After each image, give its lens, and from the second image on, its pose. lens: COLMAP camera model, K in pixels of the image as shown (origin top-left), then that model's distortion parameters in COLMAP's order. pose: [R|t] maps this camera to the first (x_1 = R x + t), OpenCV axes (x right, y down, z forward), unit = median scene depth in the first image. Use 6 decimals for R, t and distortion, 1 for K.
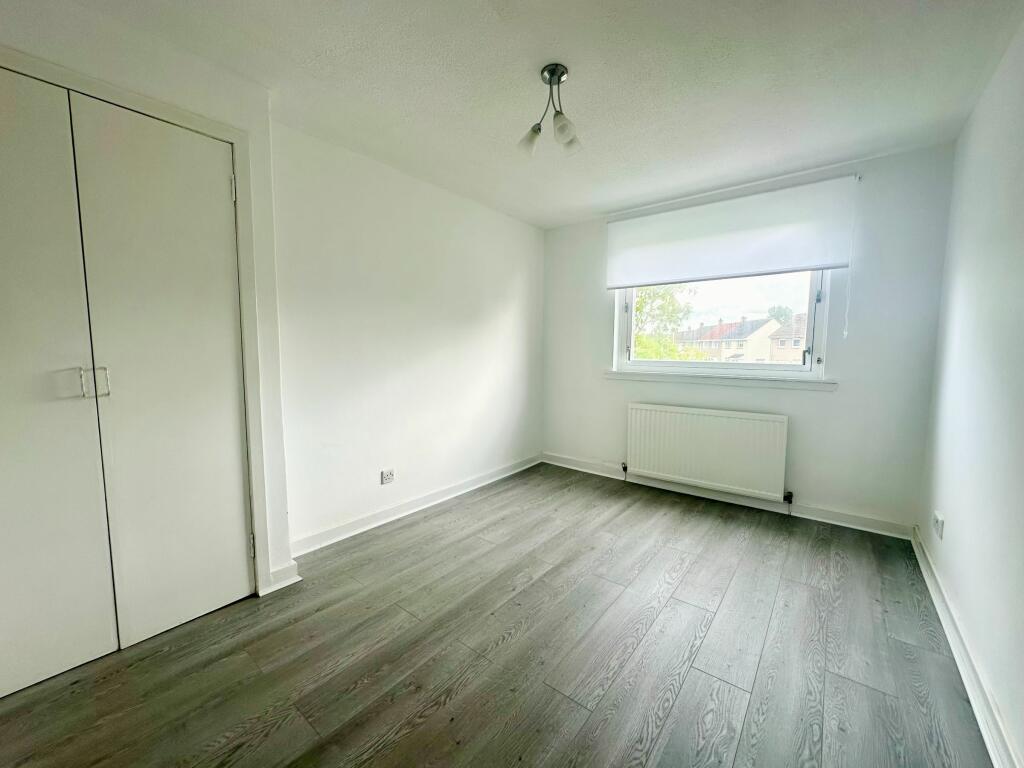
lens RADIAL K [[408.0, 0, 511.6], [0, 408.0, 384.6], [0, 0, 1]] dist [-0.001087, 0.000870]
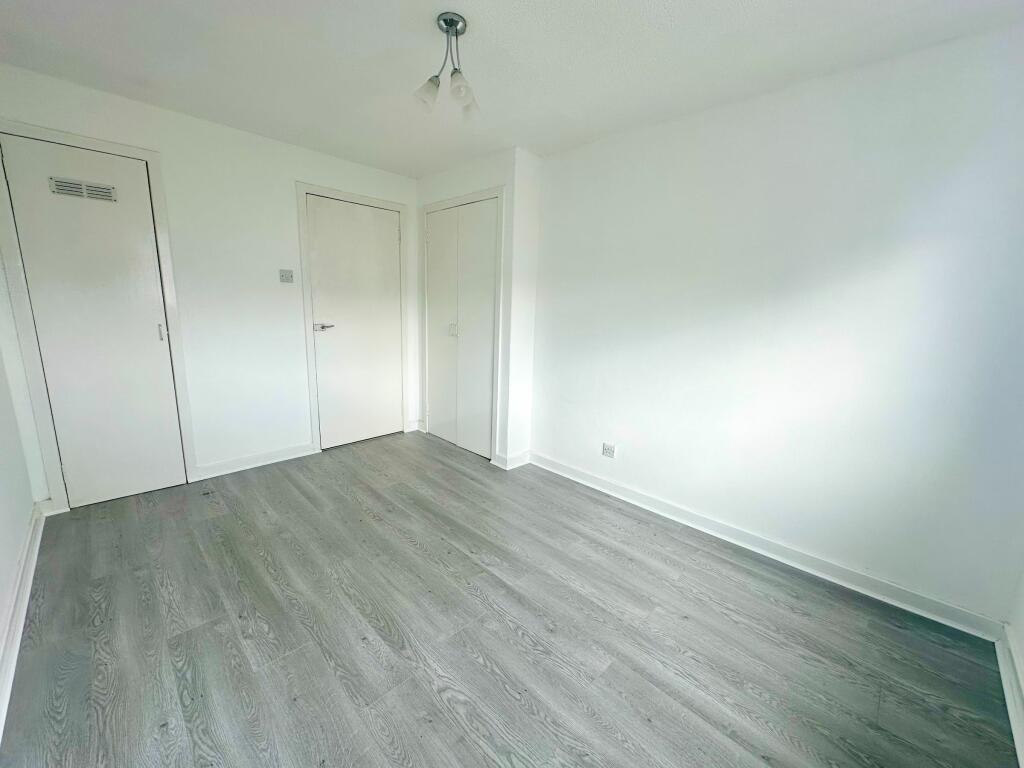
lens RADIAL K [[408.0, 0, 508.7], [0, 408.0, 380.2], [0, 0, 1]] dist [-0.001087, 0.000870]
pose [[-0.105106, 0.176457, -0.978681, 0.749904], [-0.124357, 0.974075, 0.188982, -0.118024], [0.986655, 0.141569, -0.080438, 0.869460]]
